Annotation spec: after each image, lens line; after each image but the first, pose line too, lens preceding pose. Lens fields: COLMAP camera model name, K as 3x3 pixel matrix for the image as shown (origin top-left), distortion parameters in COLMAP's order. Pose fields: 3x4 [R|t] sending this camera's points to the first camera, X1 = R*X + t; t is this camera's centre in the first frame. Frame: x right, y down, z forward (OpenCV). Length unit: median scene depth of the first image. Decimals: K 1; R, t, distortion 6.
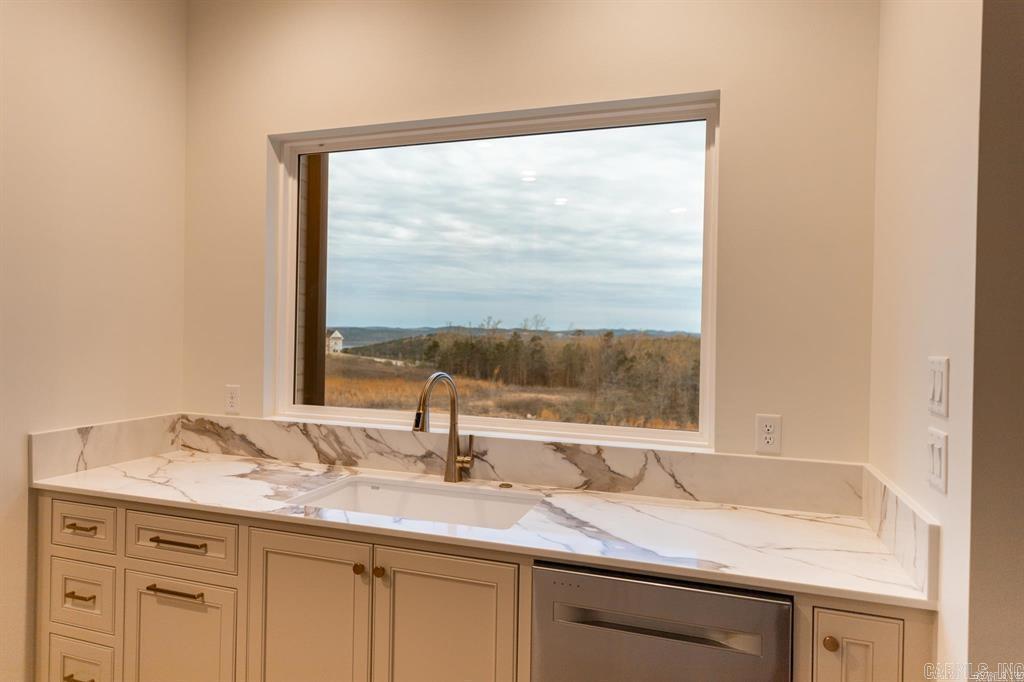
lens RADIAL K [[626.3, 0, 512.0], [0, 626.3, 341.0], [0, 0, 1]] dist [0.000243, 0.000081]
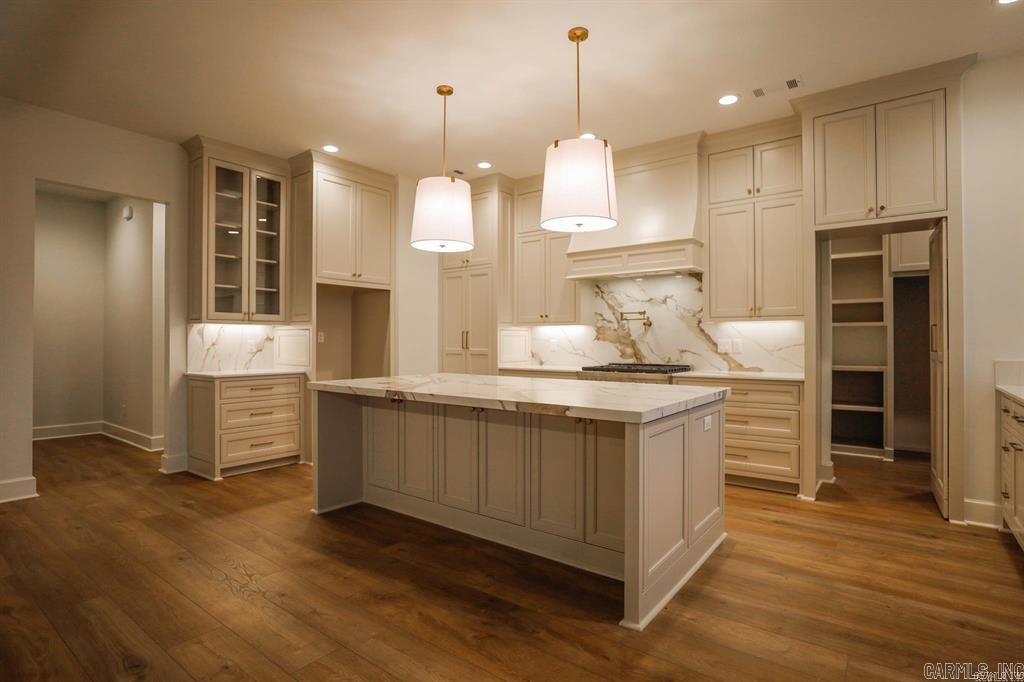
lens RADIAL K [[521.1, 0, 512.0], [0, 521.1, 341.0], [0, 0, 1]] dist [-0.001064, 0.000046]
pose [[-0.327619, -0.016470, -0.944666, 0.984839], [-0.014927, 0.999813, -0.012255, 0.110023], [0.944692, 0.010086, -0.327804, 0.119120]]
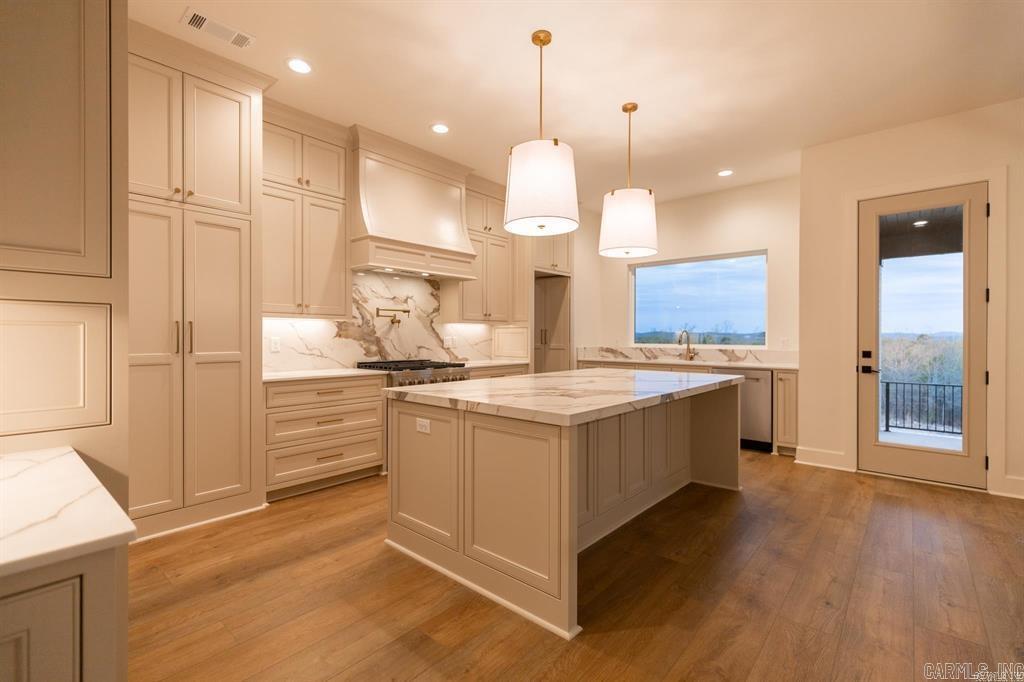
lens RADIAL K [[455.6, 0, 512.5], [0, 455.6, 337.9], [0, 0, 1]] dist [0.003765, -0.000478]
pose [[0.921129, -0.015553, -0.388946, -0.005212], [0.010982, 0.999842, -0.013974, 0.106288], [0.389102, 0.008601, 0.921154, -1.594751]]
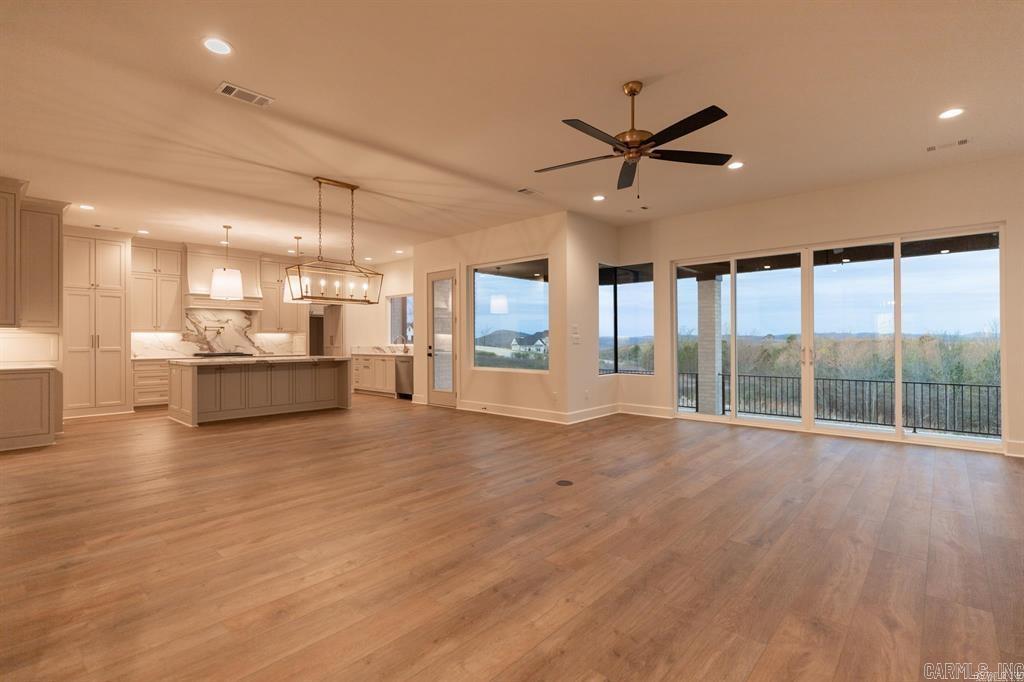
lens RADIAL K [[479.8, 0, 511.9], [0, 479.8, 337.9], [0, 0, 1]] dist [-0.000789, -0.000116]
pose [[0.915933, -0.025285, -0.400535, 2.484229], [0.017414, 0.999577, -0.023279, 0.177249], [0.400954, 0.014347, 0.915986, -2.614836]]
